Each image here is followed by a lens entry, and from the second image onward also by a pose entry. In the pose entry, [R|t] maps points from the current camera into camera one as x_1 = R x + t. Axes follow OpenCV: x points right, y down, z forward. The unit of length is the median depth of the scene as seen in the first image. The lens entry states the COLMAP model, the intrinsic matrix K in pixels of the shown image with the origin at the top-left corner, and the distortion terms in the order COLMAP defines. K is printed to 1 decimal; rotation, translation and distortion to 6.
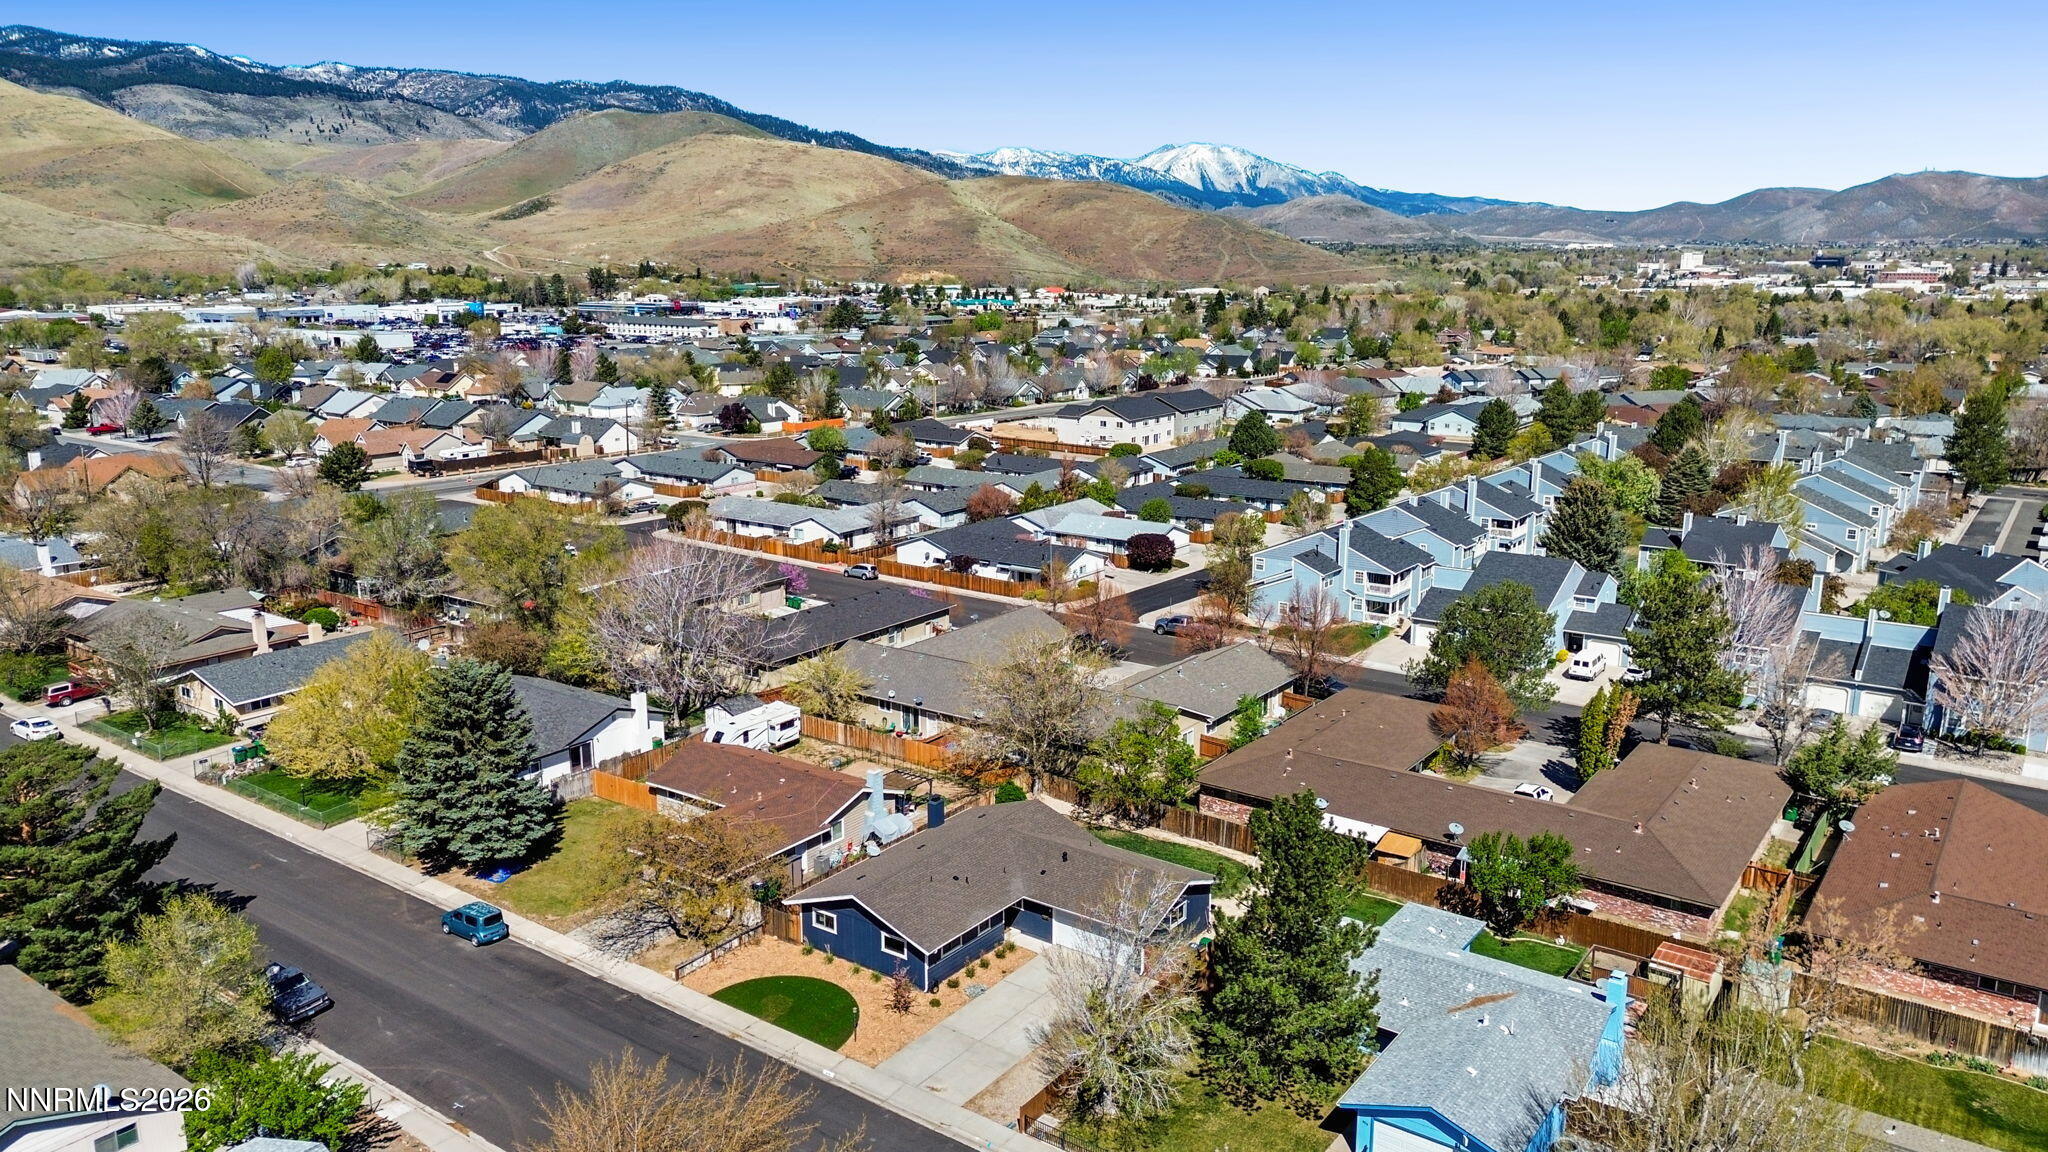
lens RADIAL K [[1433.6, 0, 1037.8], [0, 1433.6, 595.1], [0, 0, 1]] dist [0.062377, -0.046939]
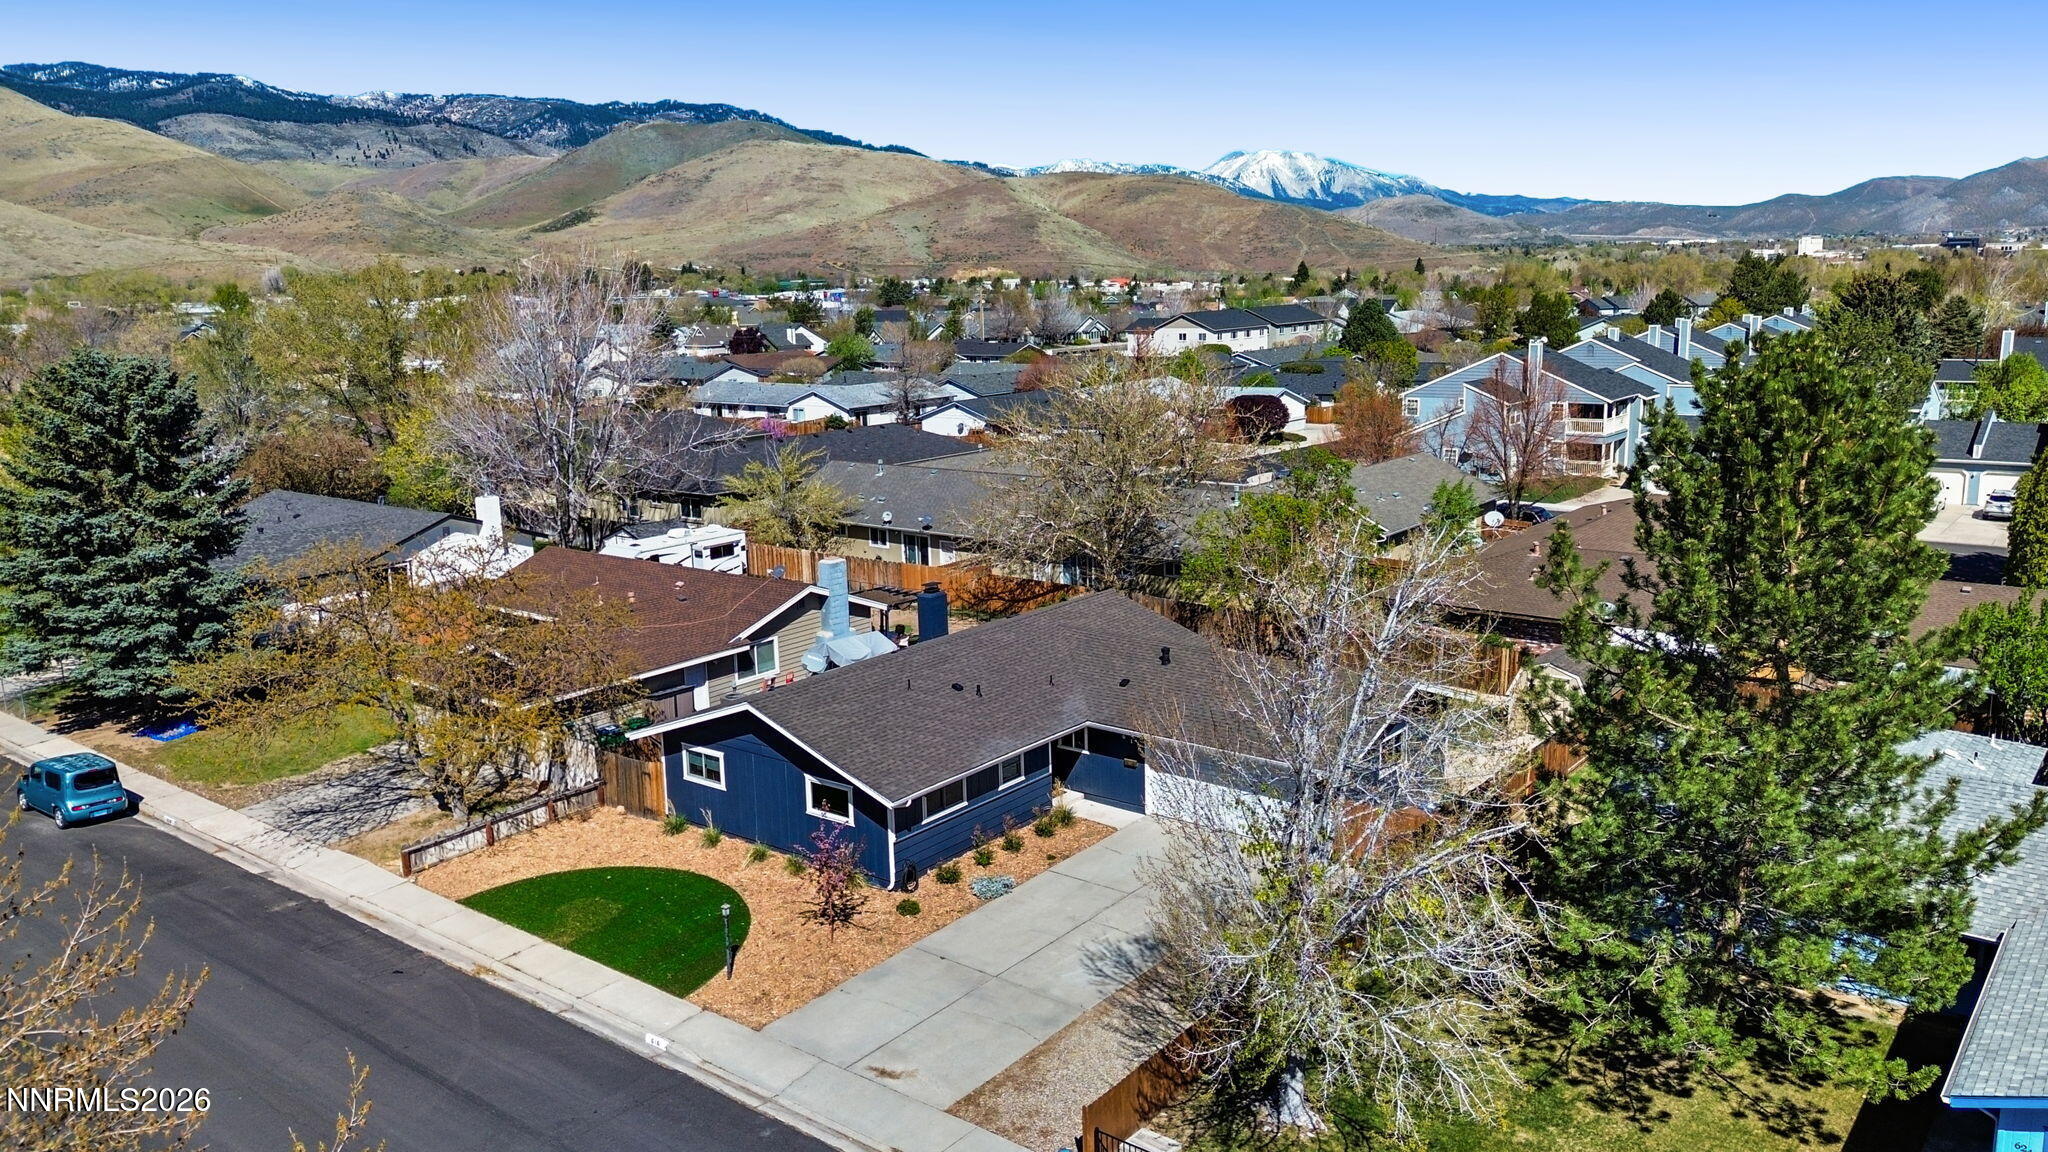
lens RADIAL K [[1503.4, 0, 1033.1], [0, 1503.4, 586.1], [0, 0, 1]] dist [0.062026, -0.050171]
pose [[0.998651, -0.016750, -0.049140, -0.001050], [0.015479, 0.999538, -0.026140, 0.075271], [0.049555, 0.025344, 0.998450, 0.196856]]
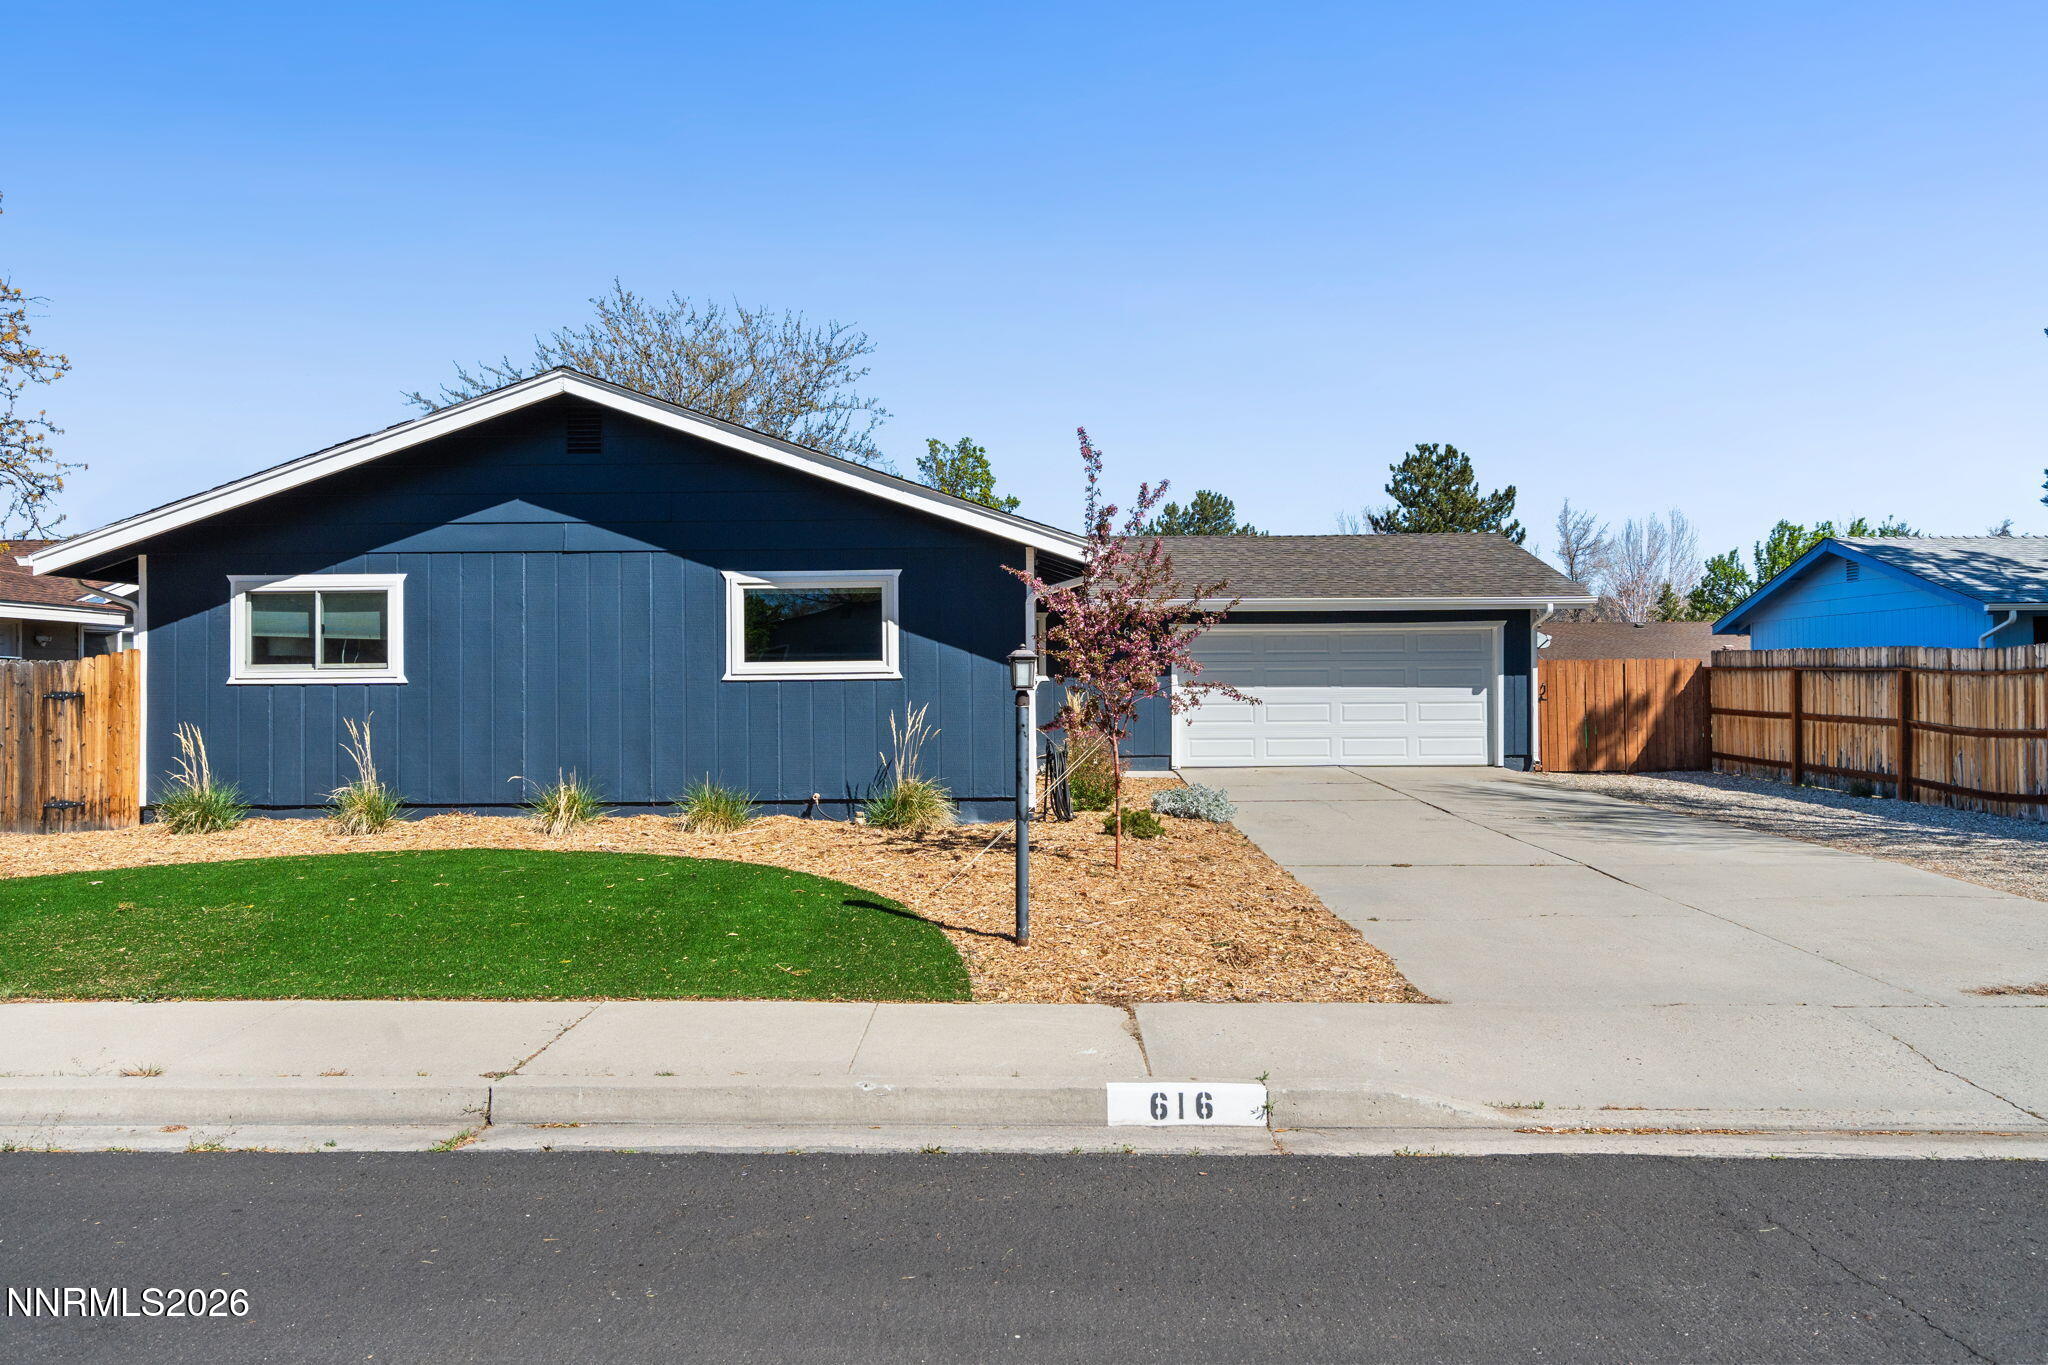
lens RADIAL K [[1355.5, 0, 1021.6], [0, 1355.5, 677.6], [0, 0, 1]] dist [-0.008701, 0.003209]
pose [[0.817156, -0.001663, 0.576414, -0.073859], [0.140481, 0.970418, -0.196354, 0.118190], [-0.559036, 0.241427, 0.793216, 0.344366]]
